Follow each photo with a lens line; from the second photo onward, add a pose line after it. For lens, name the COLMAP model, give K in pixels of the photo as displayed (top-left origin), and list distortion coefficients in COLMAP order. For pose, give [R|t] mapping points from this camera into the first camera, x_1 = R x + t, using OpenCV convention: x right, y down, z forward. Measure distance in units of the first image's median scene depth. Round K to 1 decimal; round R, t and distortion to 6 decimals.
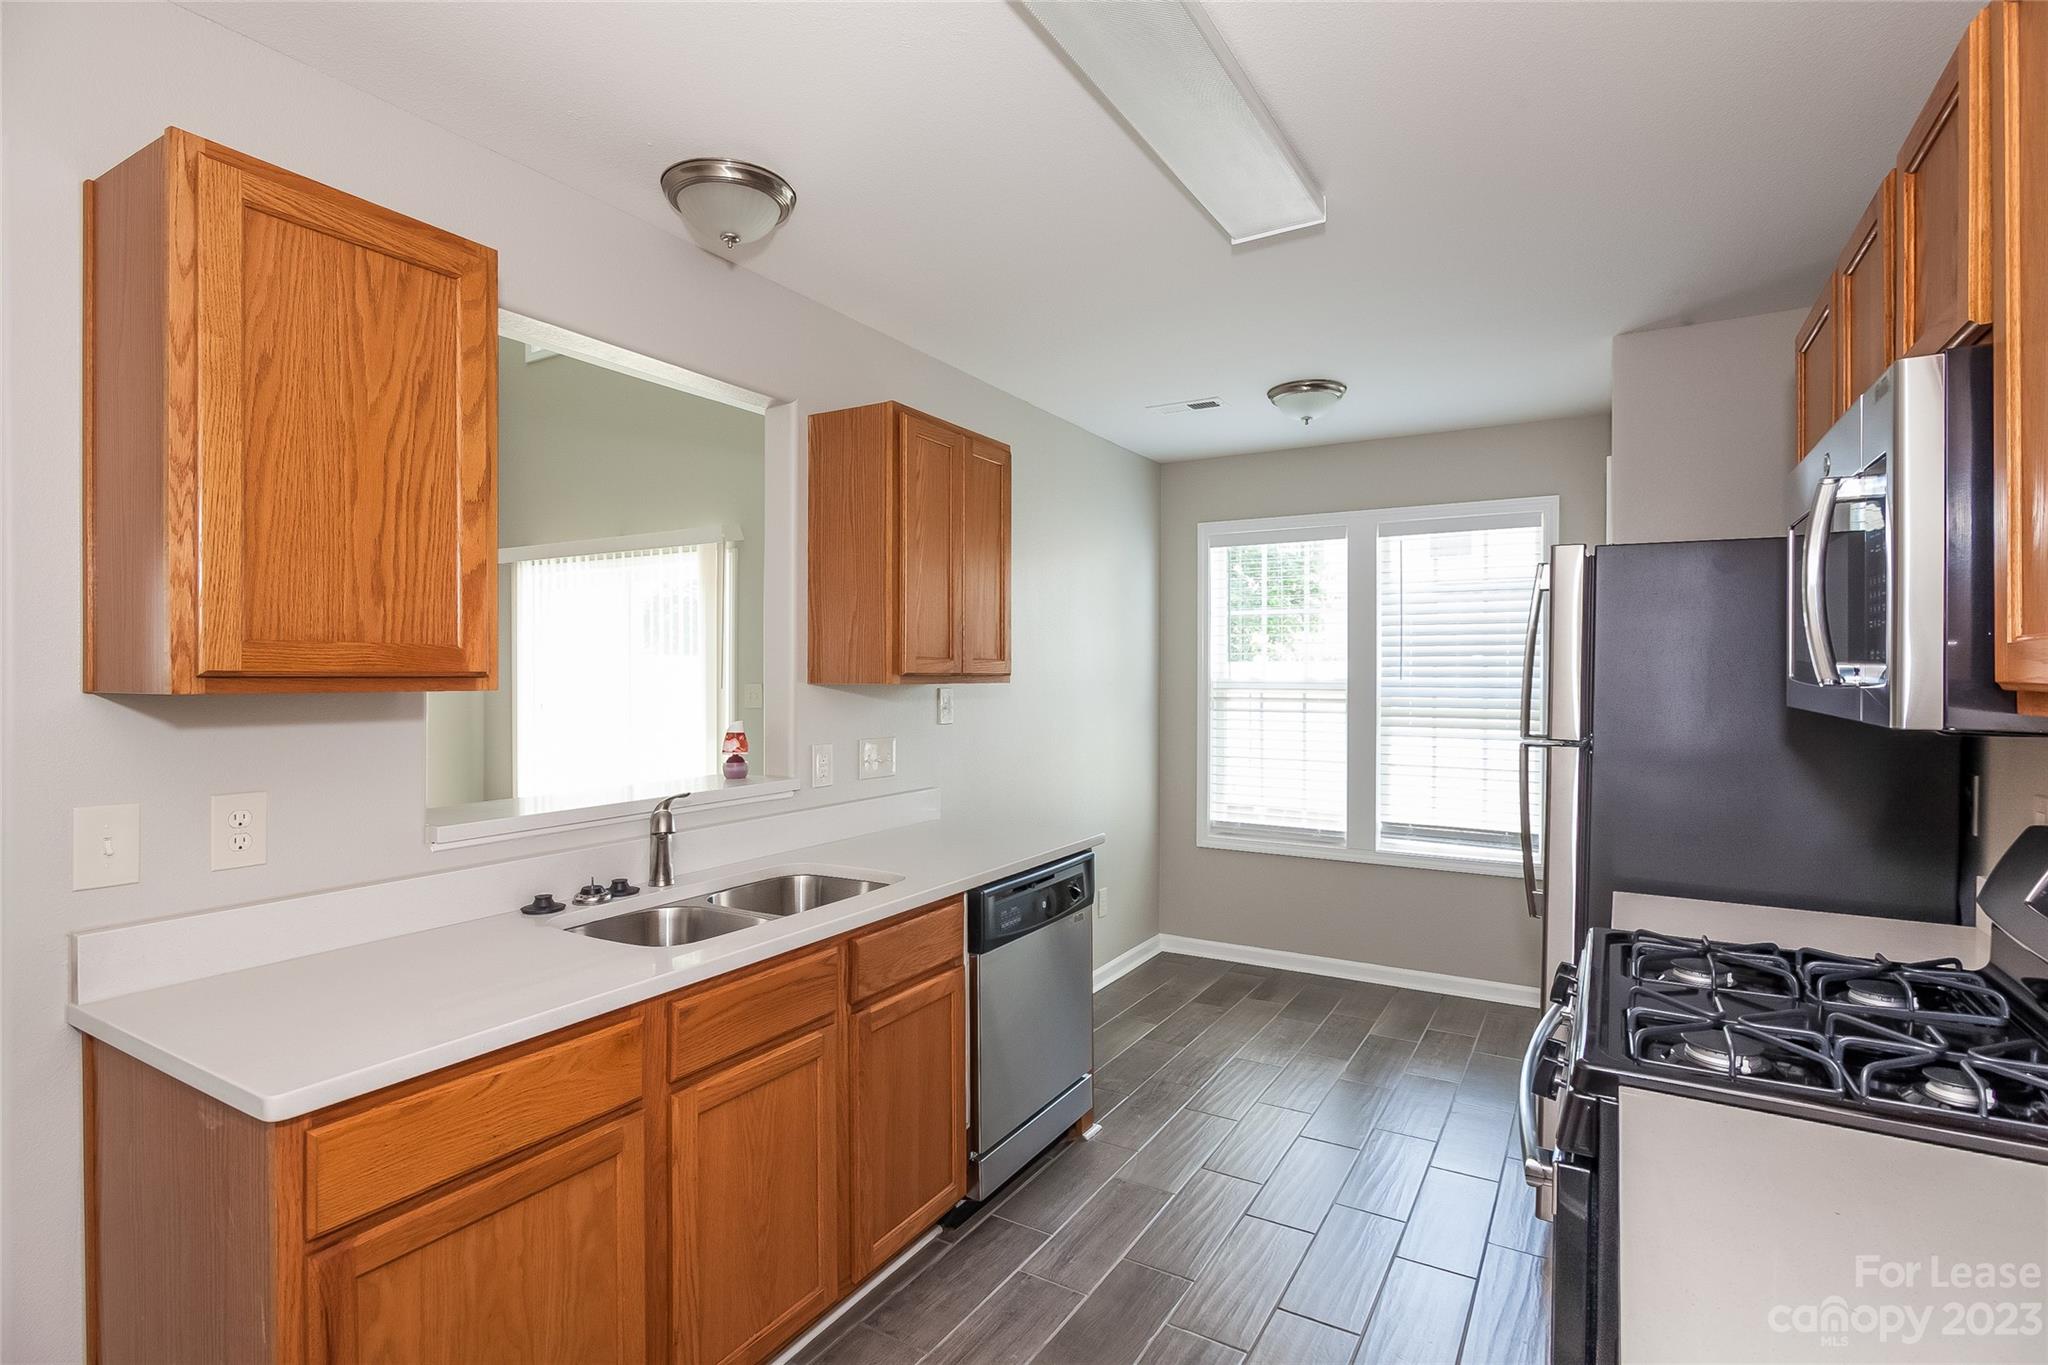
lens RADIAL K [[1000.9, 0, 1022.6], [0, 1000.9, 679.4], [0, 0, 1]] dist [-0.020349, -0.000615]
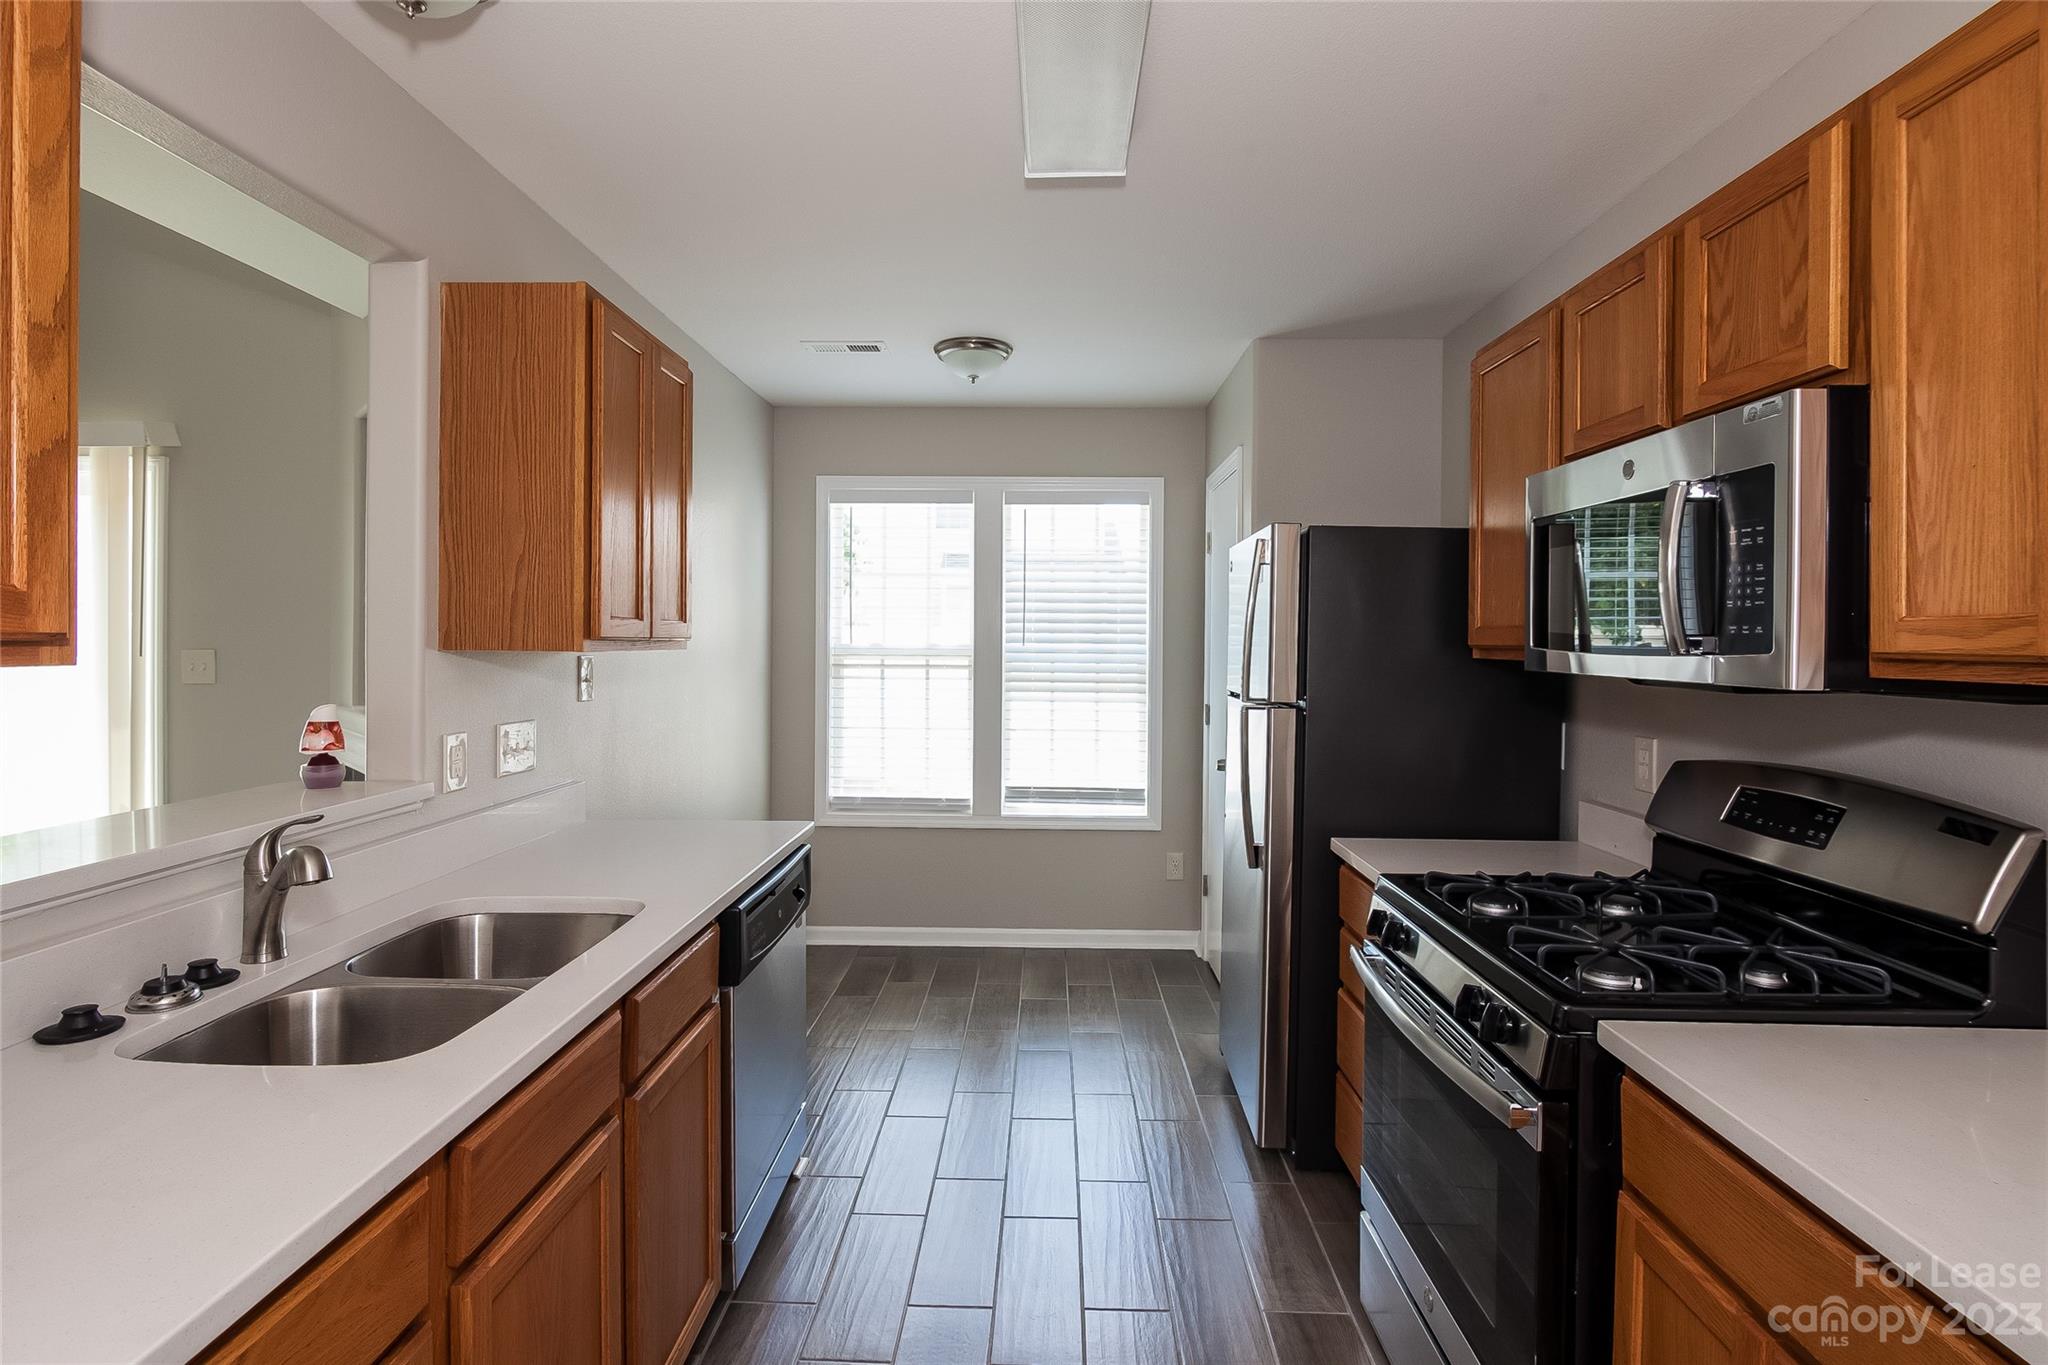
lens RADIAL K [[1023.8, 0, 1031.0], [0, 1023.8, 647.7], [0, 0, 1]] dist [-0.013144, -0.000920]
pose [[0.867605, 0.000762, 0.497254, -0.160077], [-0.002697, 0.999991, 0.003174, -0.001261], [-0.497247, -0.004095, 0.867599, 0.107208]]
